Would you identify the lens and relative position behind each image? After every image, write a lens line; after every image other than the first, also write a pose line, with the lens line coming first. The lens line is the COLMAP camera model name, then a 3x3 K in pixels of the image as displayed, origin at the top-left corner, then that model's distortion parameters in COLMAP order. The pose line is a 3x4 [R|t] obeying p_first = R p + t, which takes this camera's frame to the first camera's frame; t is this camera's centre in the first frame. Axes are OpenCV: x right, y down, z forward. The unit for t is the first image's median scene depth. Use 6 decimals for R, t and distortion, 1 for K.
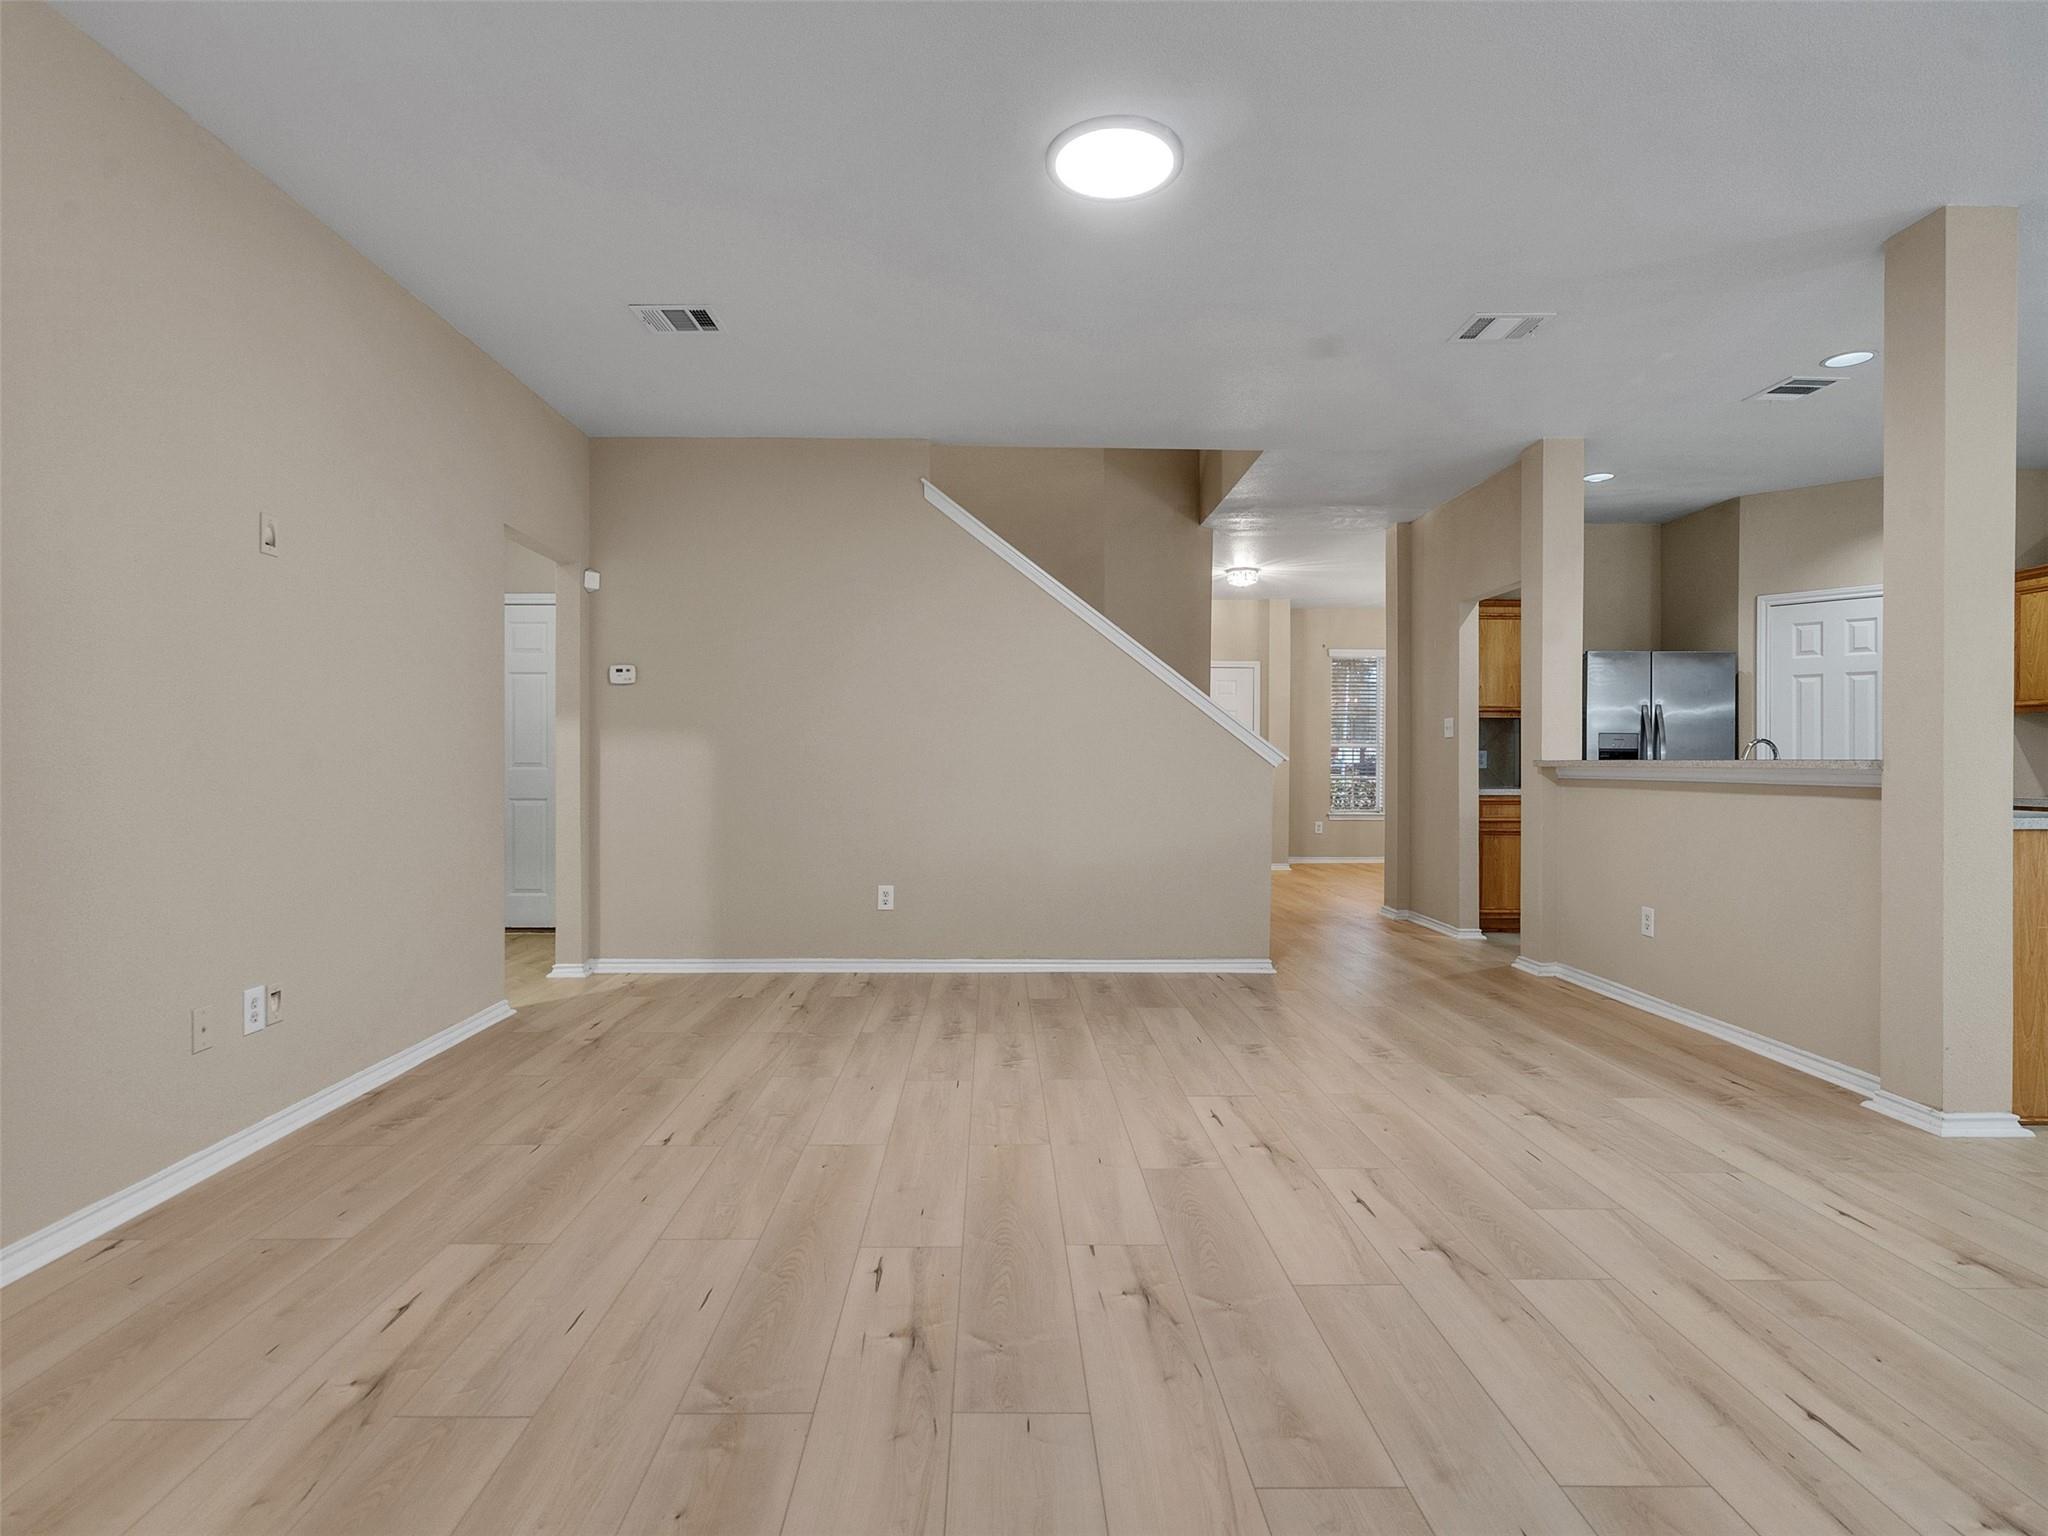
lens RADIAL K [[1046.3, 0, 1006.8], [0, 1046.3, 768.0], [0, 0, 1]] dist [-0.002142, 0.007411]
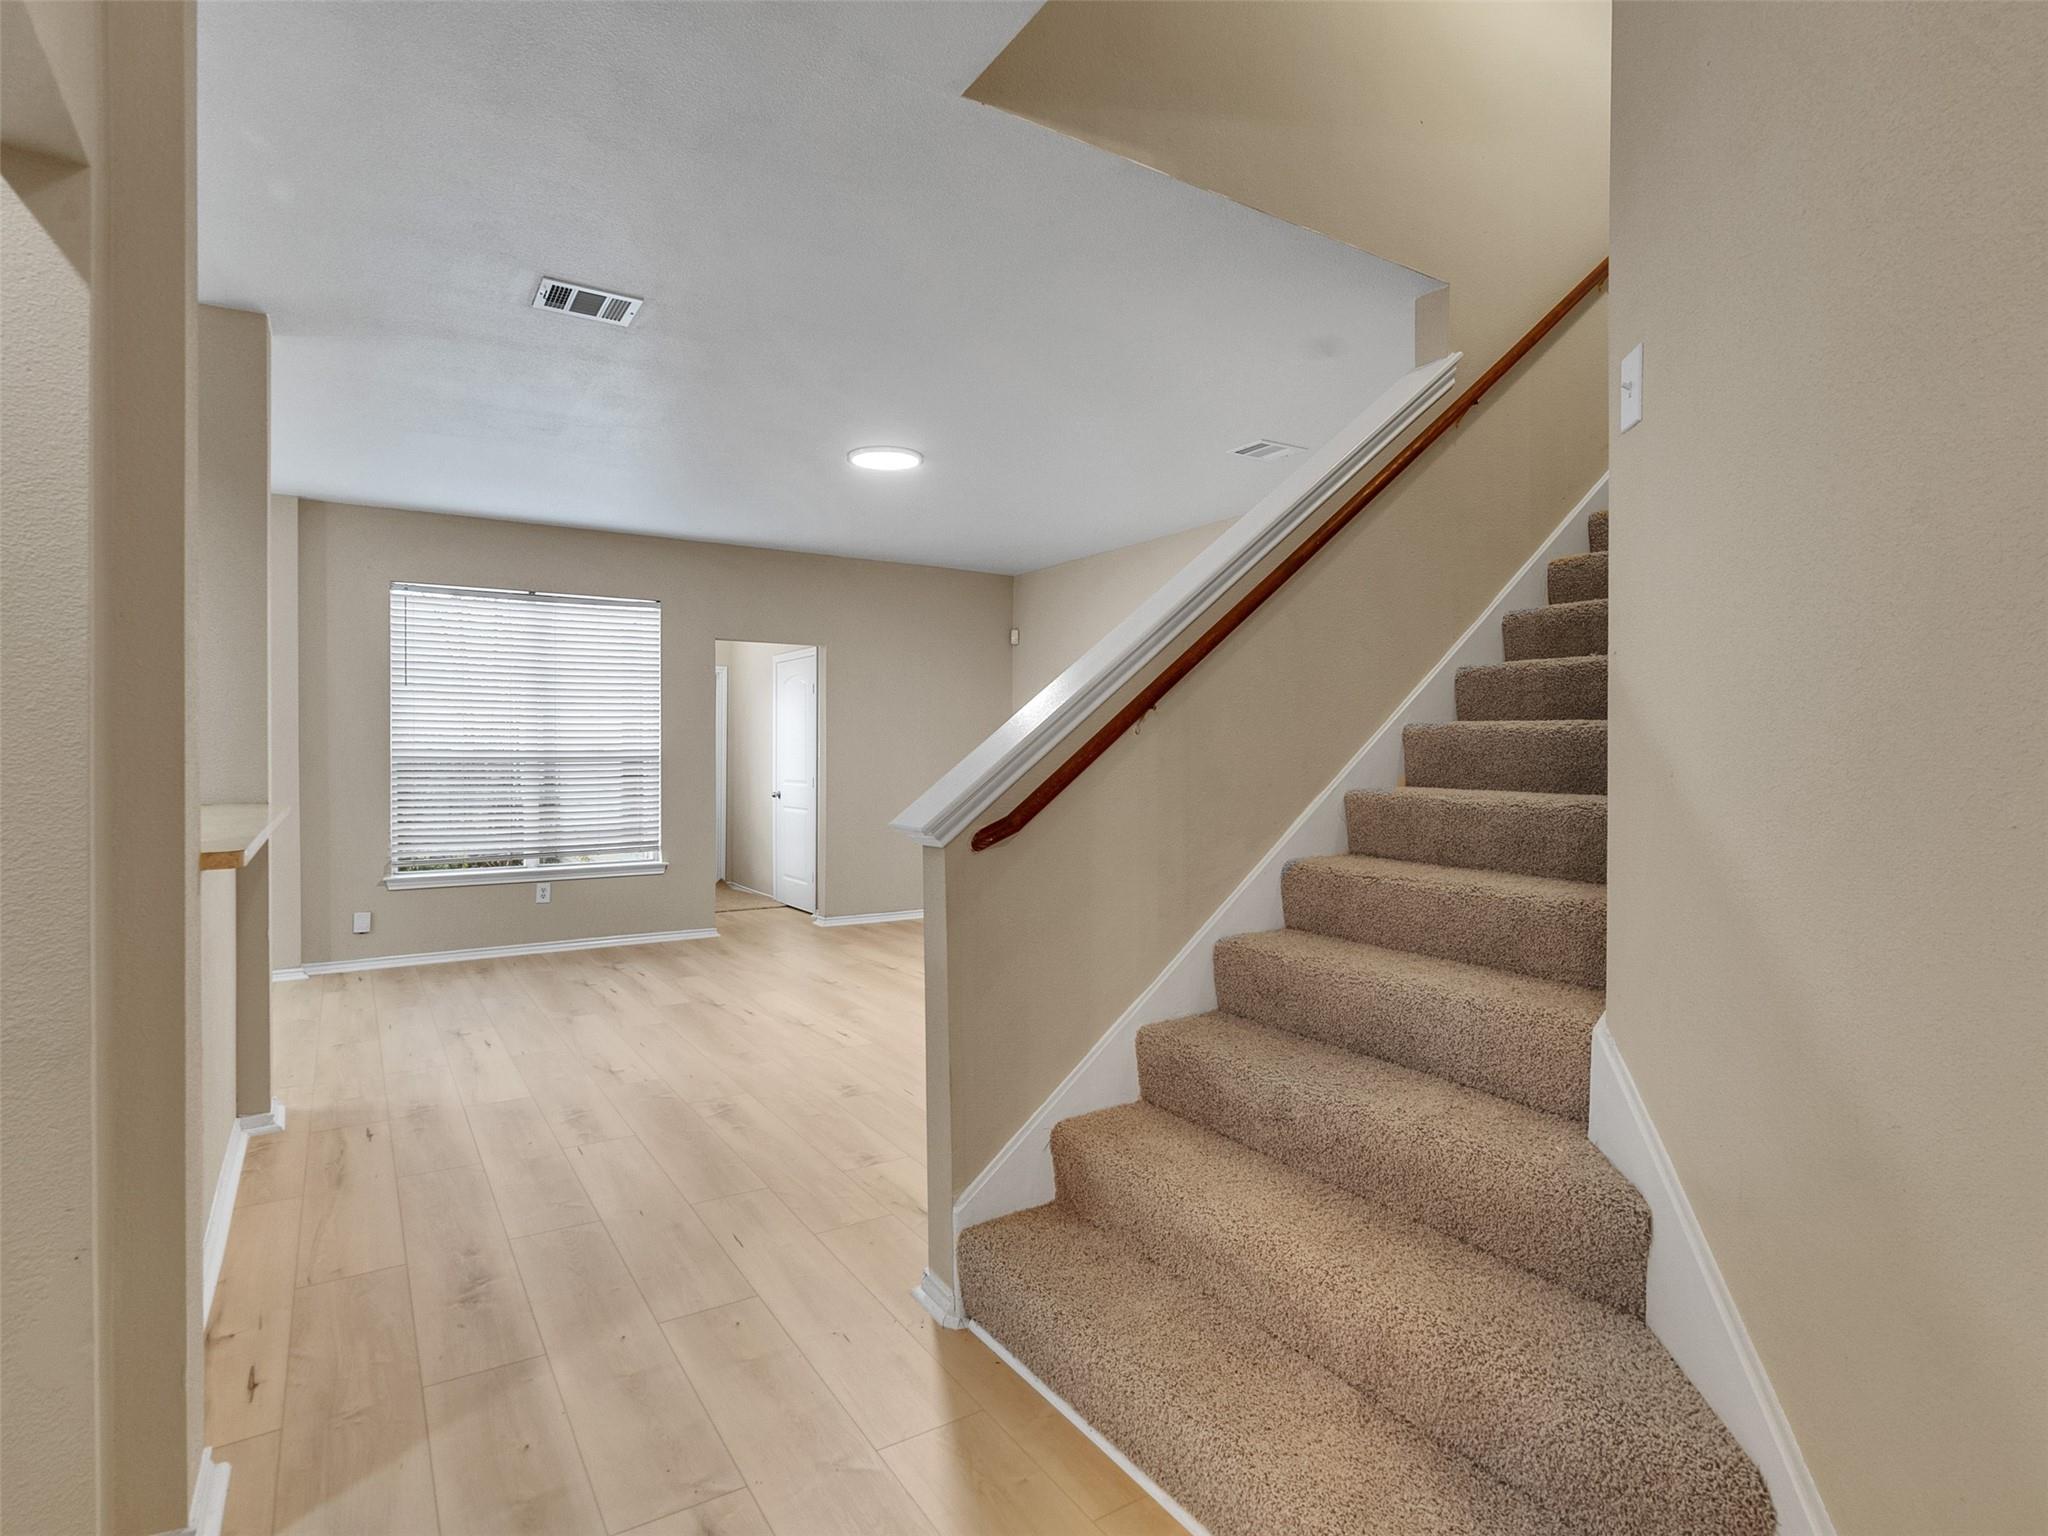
lens RADIAL K [[1047.4, 0, 1004.5], [0, 1047.4, 766.0], [0, 0, 1]] dist [-0.010118, 0.007725]
pose [[-0.852683, 0.000132, -0.522428, 0.483259], [-0.009410, 0.999834, 0.015611, -0.044956], [0.522344, 0.018228, -0.852540, 1.471970]]
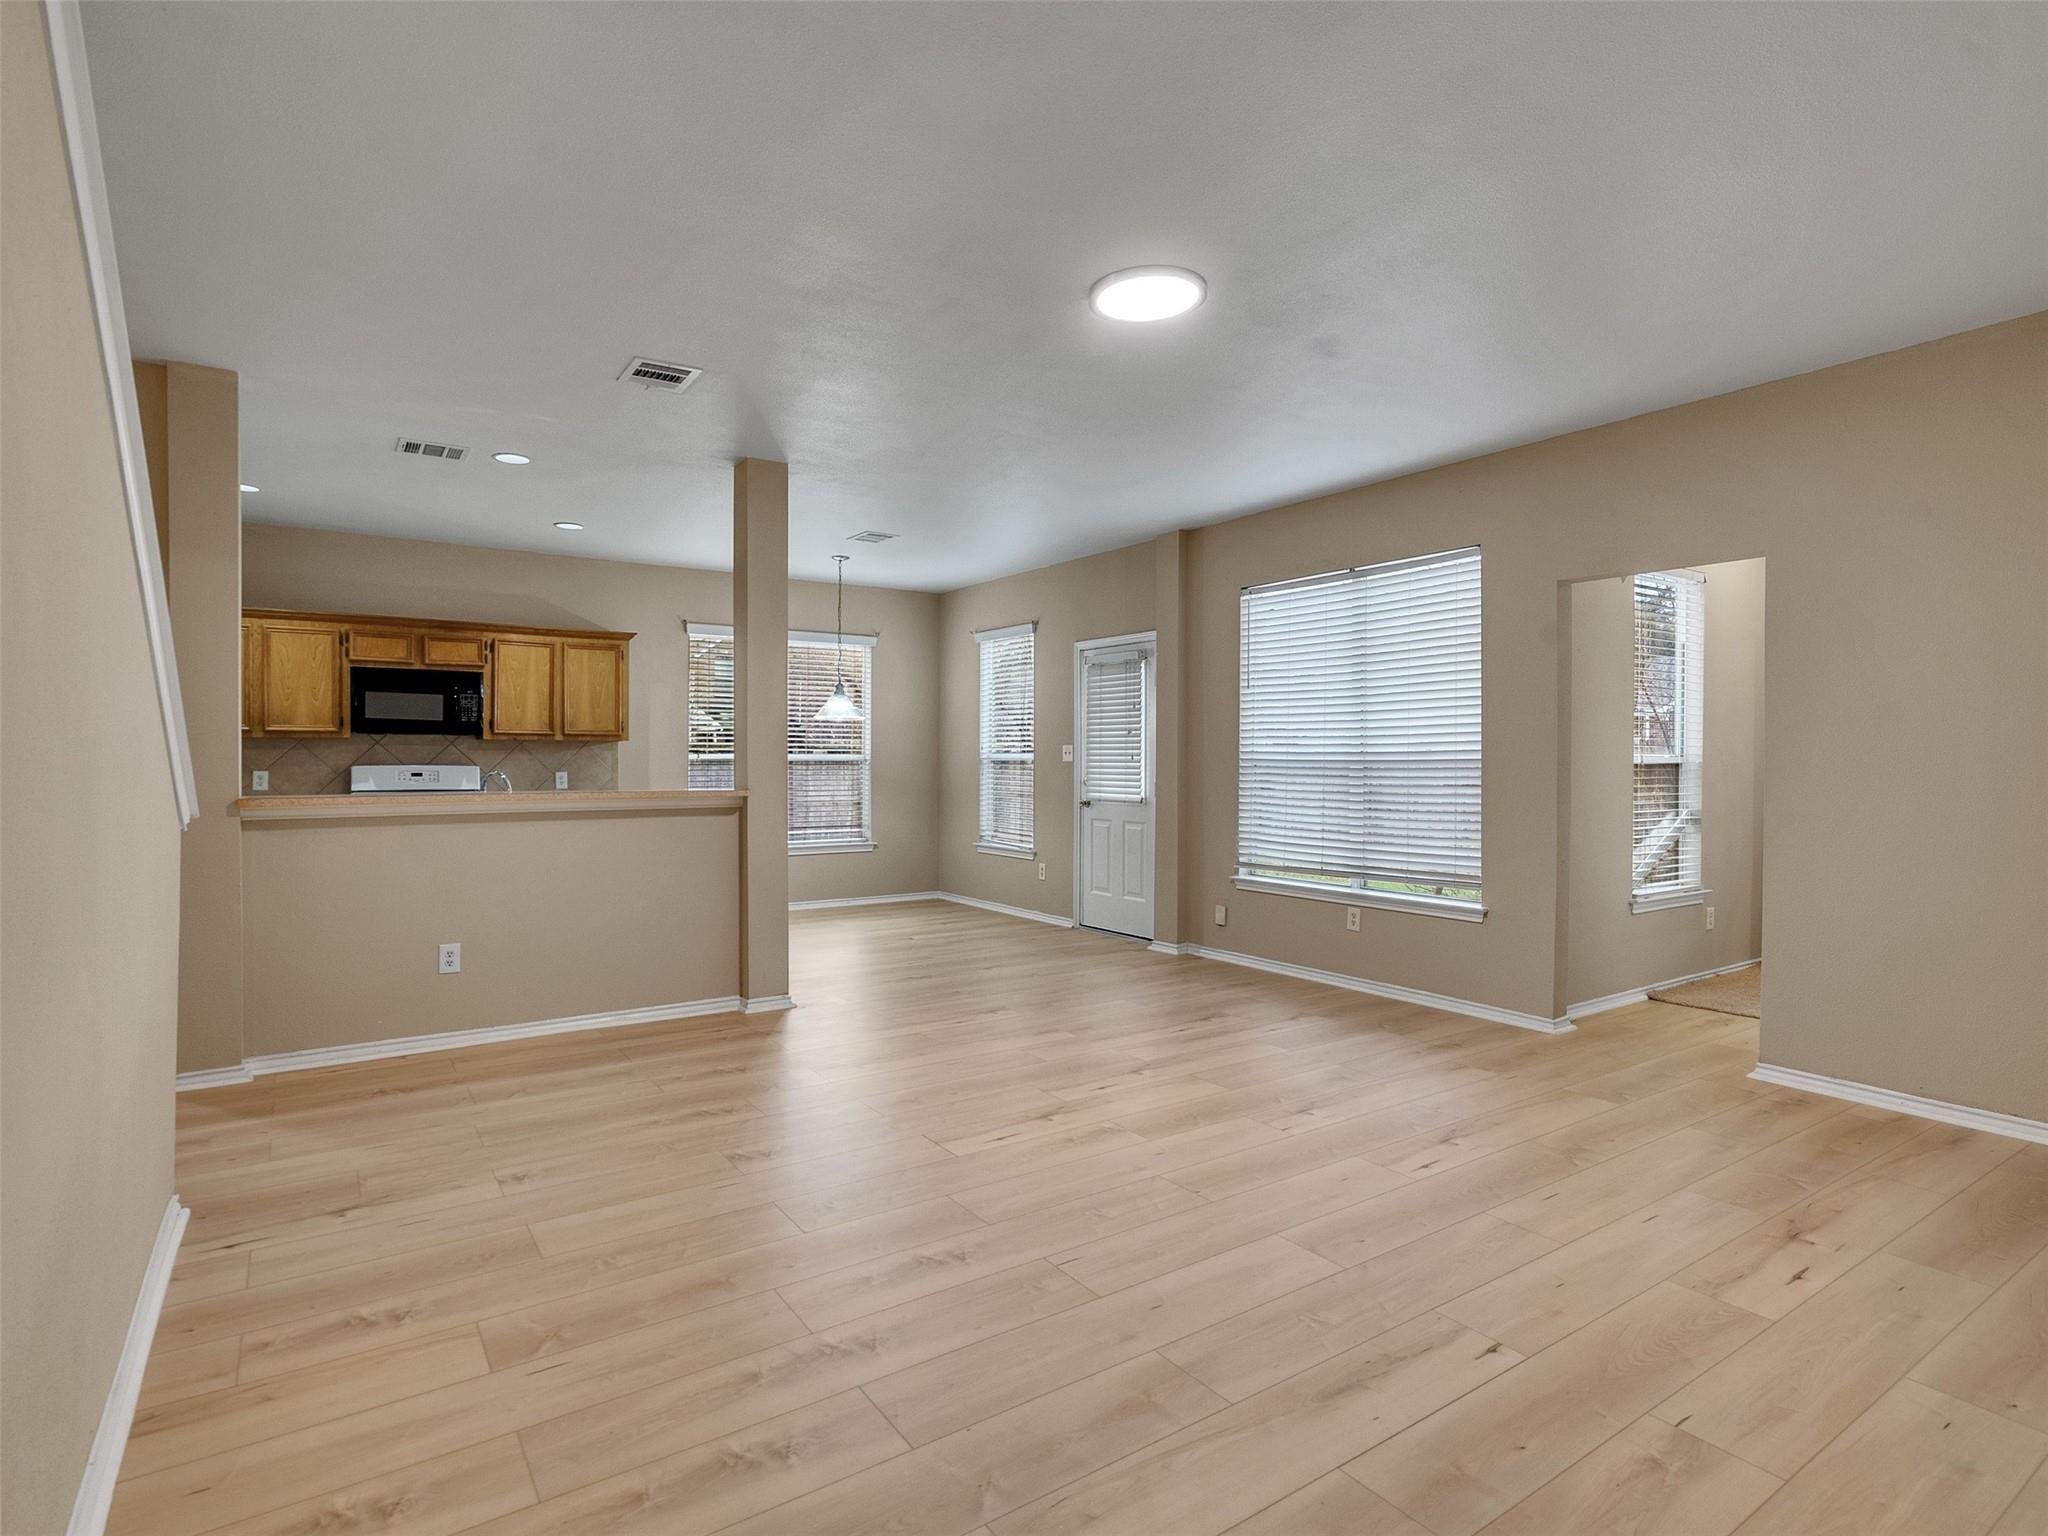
lens RADIAL K [[1047.4, 0, 1004.5], [0, 1047.4, 766.0], [0, 0, 1]] dist [-0.010118, 0.007725]
pose [[-0.543288, -0.013517, 0.839437, -0.437694], [0.002261, 0.999843, 0.017564, -0.044230], [-0.839543, 0.011440, -0.543173, 0.978450]]
